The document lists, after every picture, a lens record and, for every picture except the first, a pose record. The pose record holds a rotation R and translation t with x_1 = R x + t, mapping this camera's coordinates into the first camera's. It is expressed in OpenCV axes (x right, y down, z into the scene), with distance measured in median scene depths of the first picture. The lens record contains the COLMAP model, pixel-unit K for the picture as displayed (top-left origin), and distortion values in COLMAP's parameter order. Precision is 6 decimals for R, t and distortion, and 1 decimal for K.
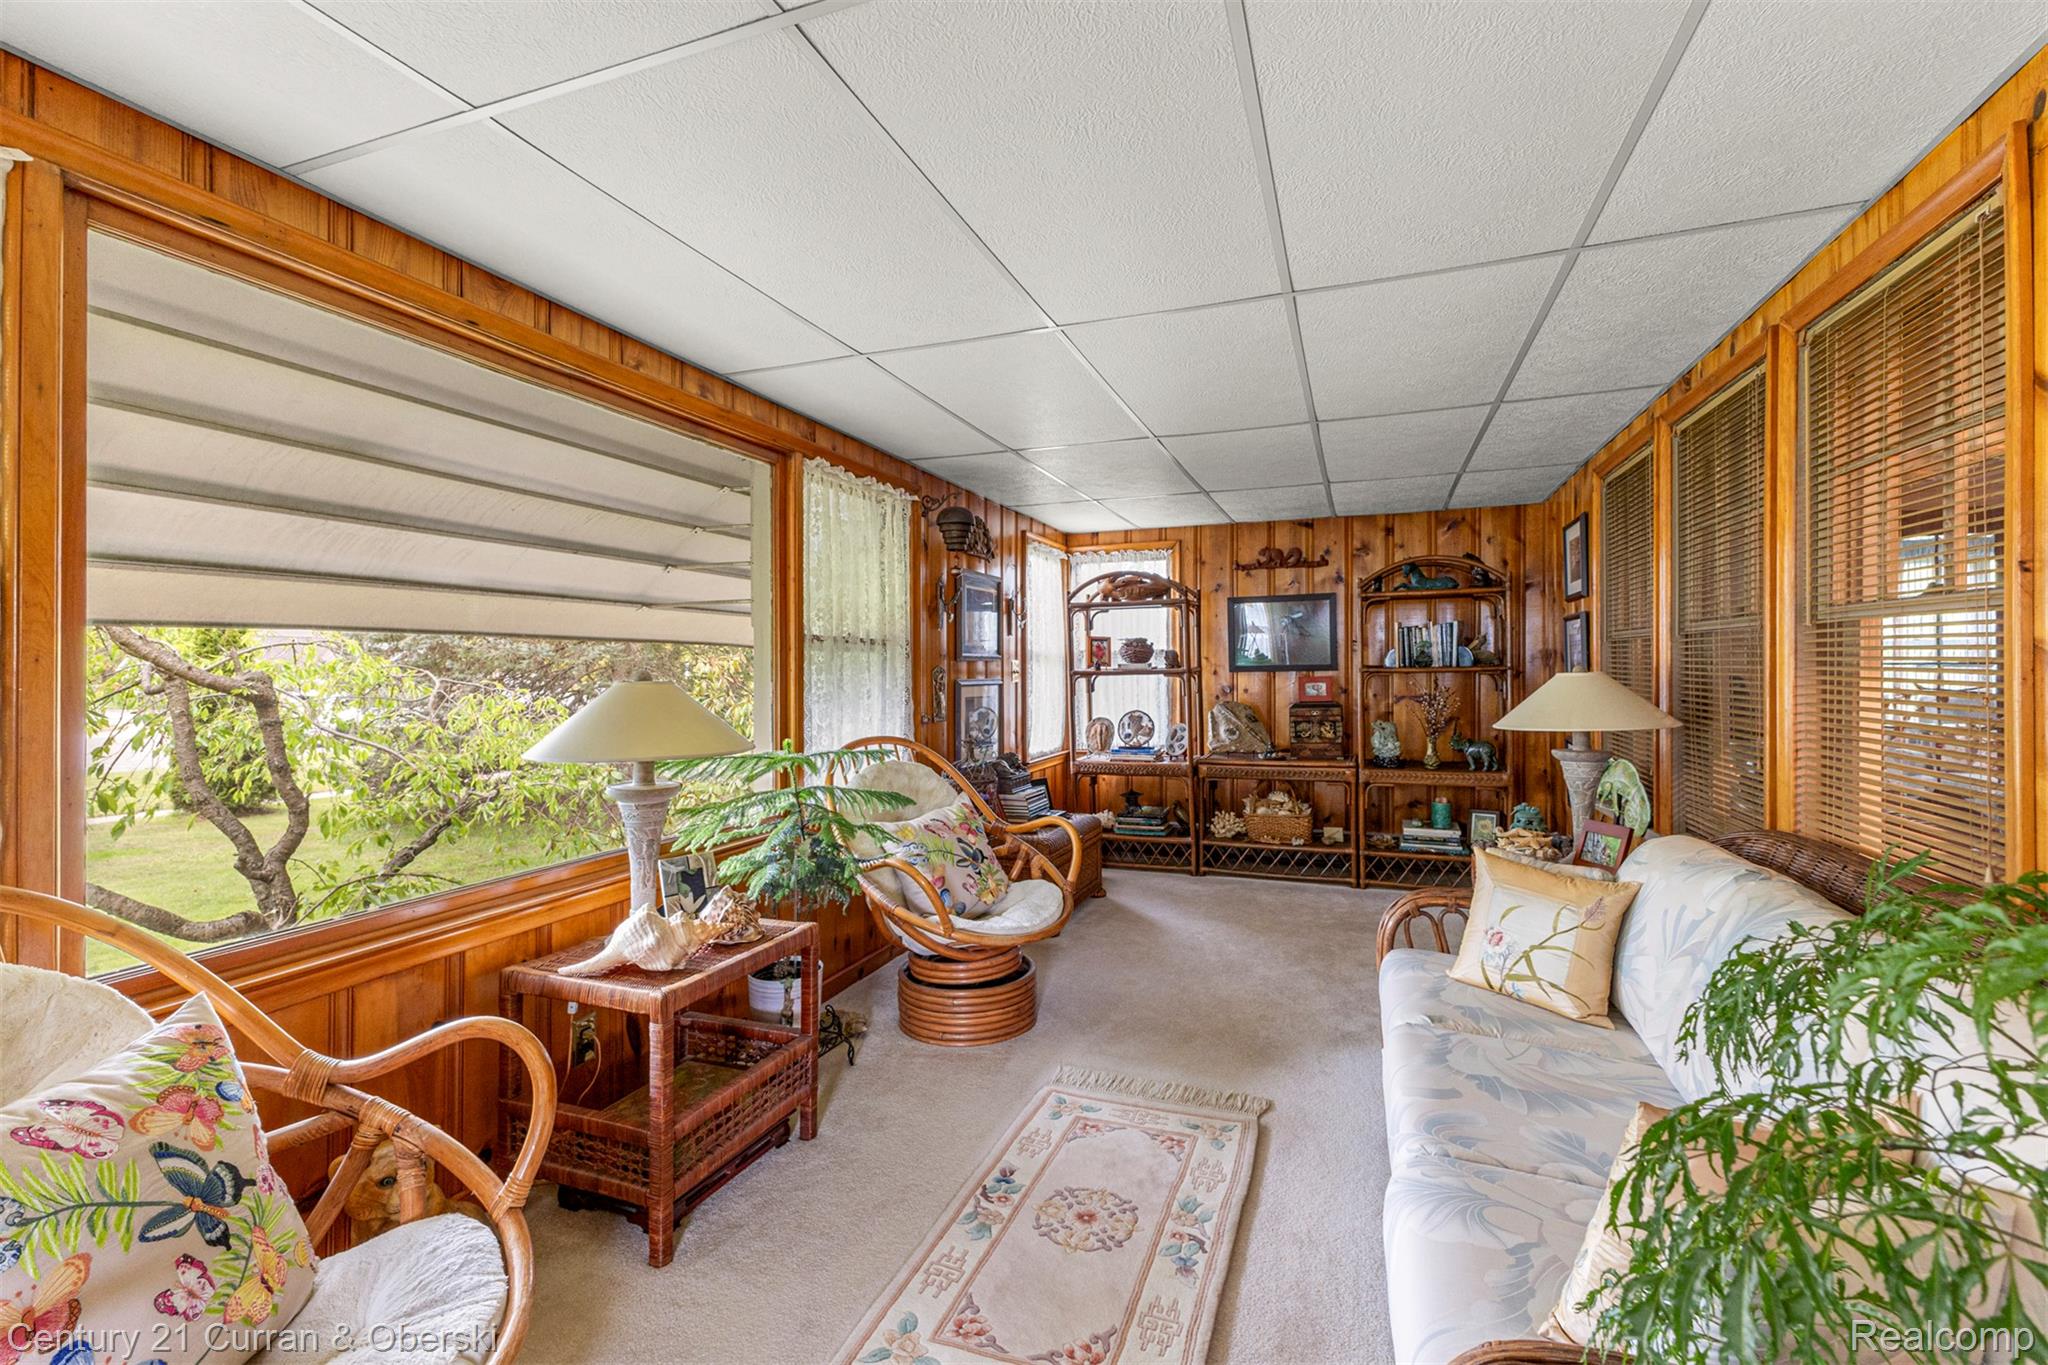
lens RADIAL K [[885.8, 0, 1019.2], [0, 885.8, 665.4], [0, 0, 1]] dist [0.009500, -0.002506]
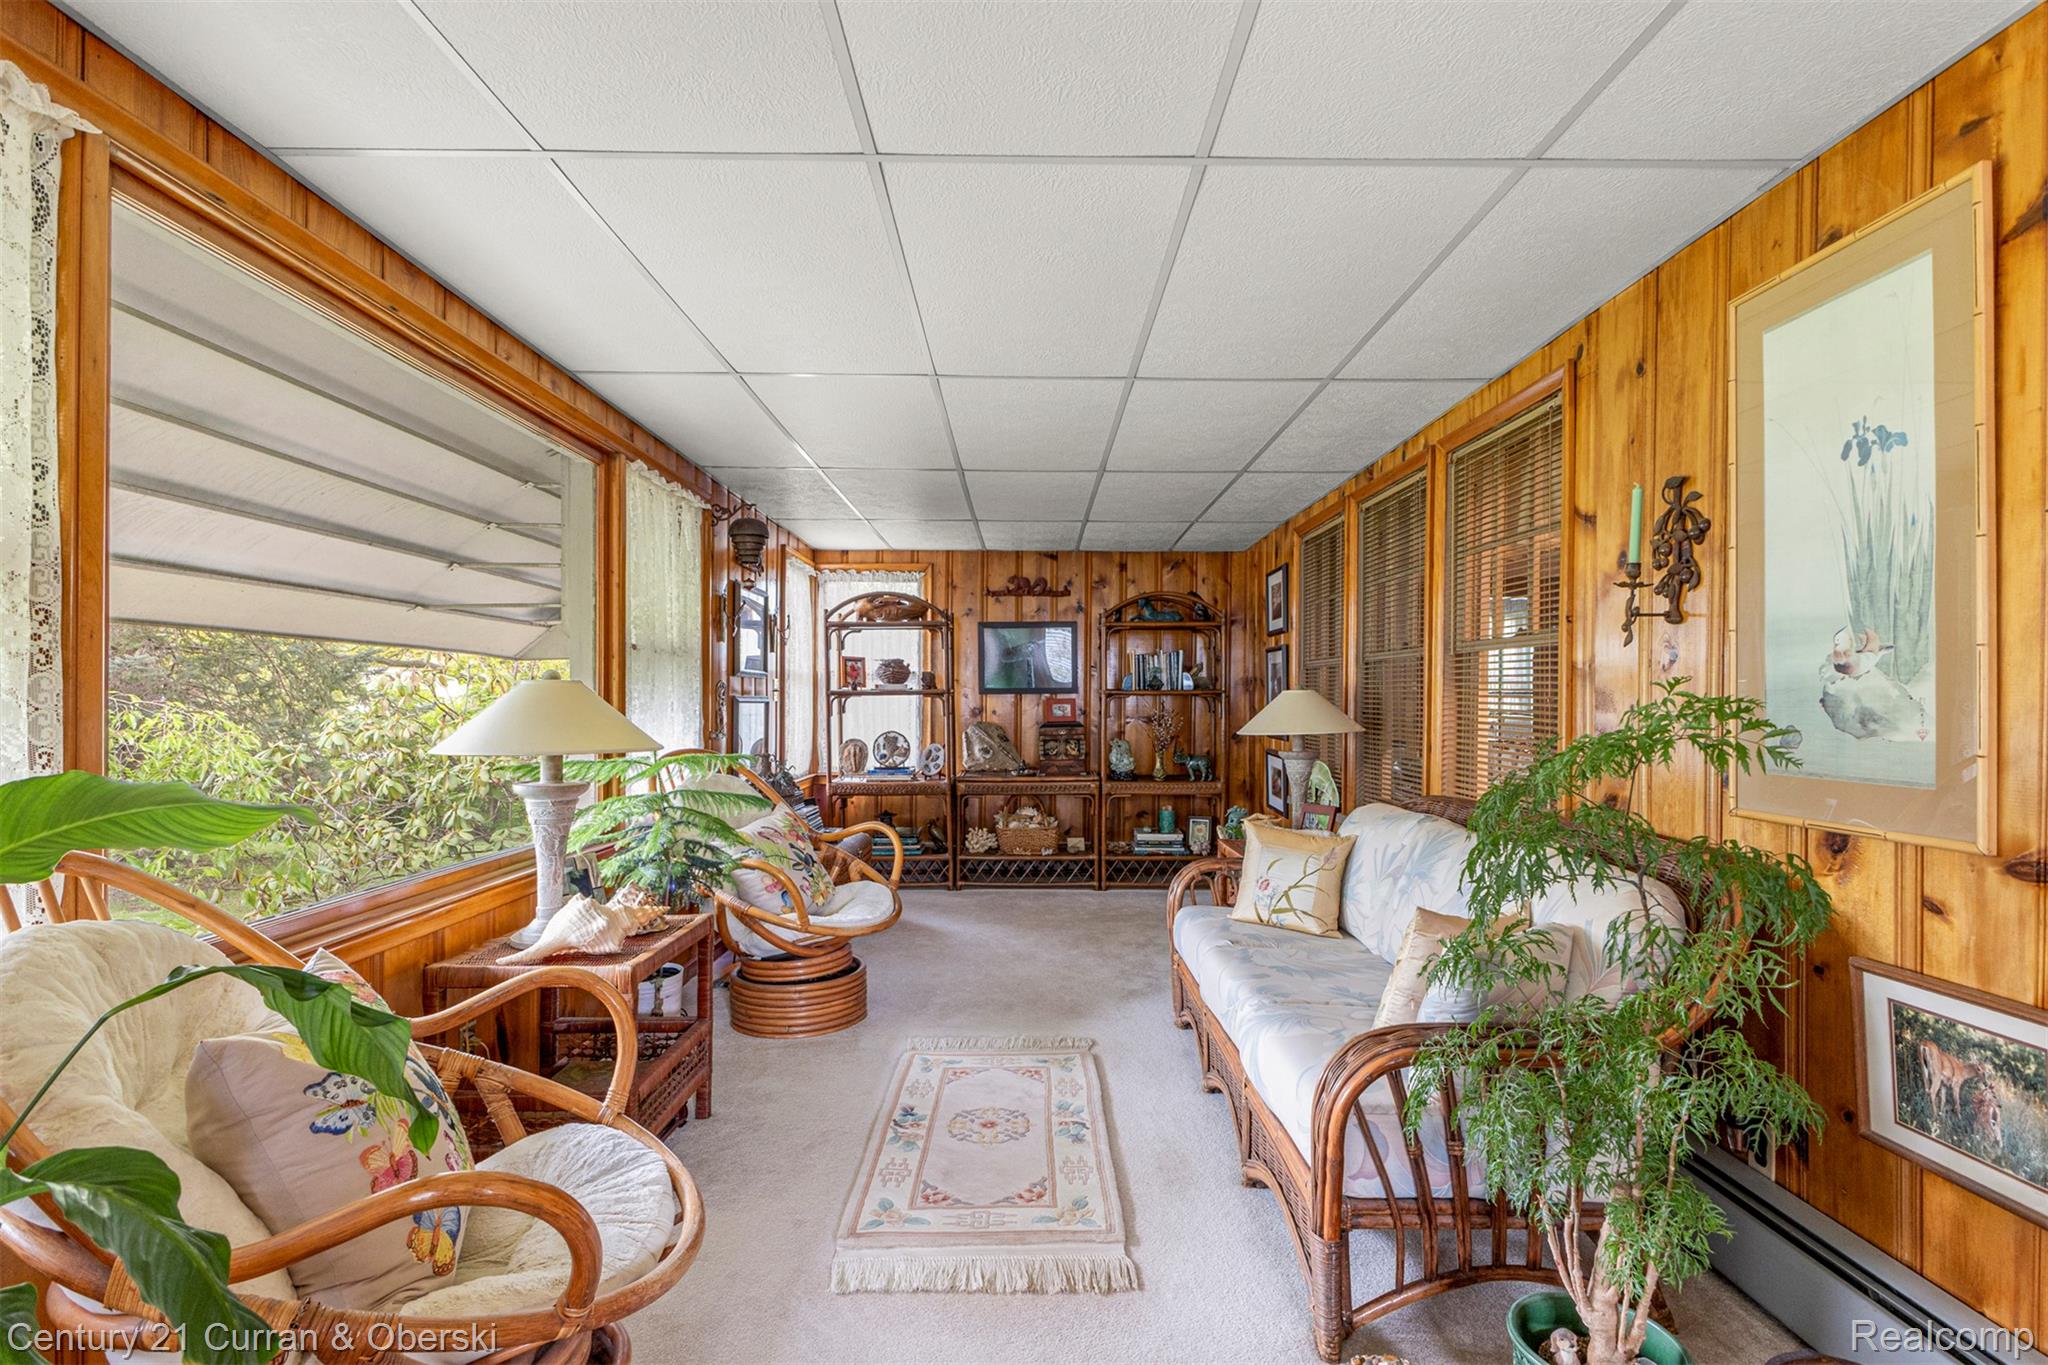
lens RADIAL K [[985.7, 0, 1027.8], [0, 985.7, 703.2], [0, 0, 1]] dist [-0.000951, -0.000763]
pose [[0.932487, 0.008848, 0.361095, -0.240560], [-0.011018, 0.999931, 0.003952, 0.024744], [-0.361035, -0.007664, 0.932521, -0.179226]]
